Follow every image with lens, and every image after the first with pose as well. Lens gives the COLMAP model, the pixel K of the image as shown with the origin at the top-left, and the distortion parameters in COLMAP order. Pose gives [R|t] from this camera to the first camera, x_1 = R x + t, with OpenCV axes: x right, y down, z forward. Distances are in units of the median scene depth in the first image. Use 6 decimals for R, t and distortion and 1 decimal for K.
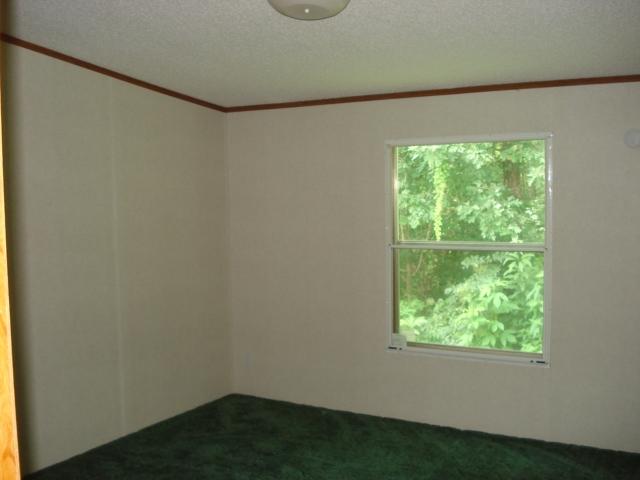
lens RADIAL K [[722.8, 0, 320.0], [0, 722.8, 240.0], [0, 0, 1]] dist [-0.021779, -0.016556]
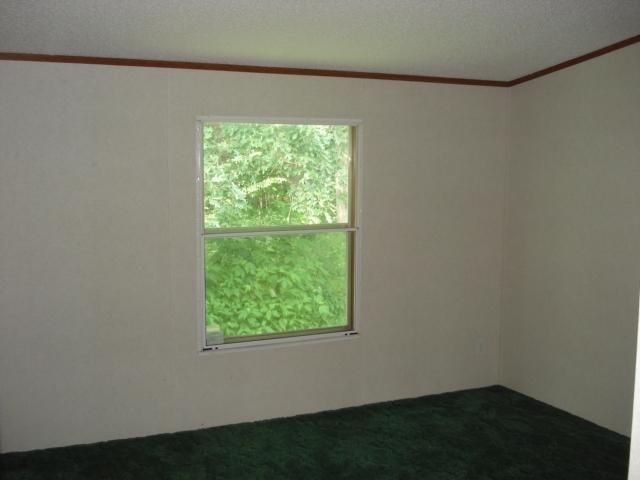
lens RADIAL K [[722.8, 0, 320.0], [0, 722.8, 240.0], [0, 0, 1]] dist [-0.021779, -0.016556]
pose [[0.604206, -0.060540, 0.794525, -0.527287], [0.053116, 0.997952, 0.035648, -0.010373], [-0.795056, 0.020663, 0.606184, 0.352311]]
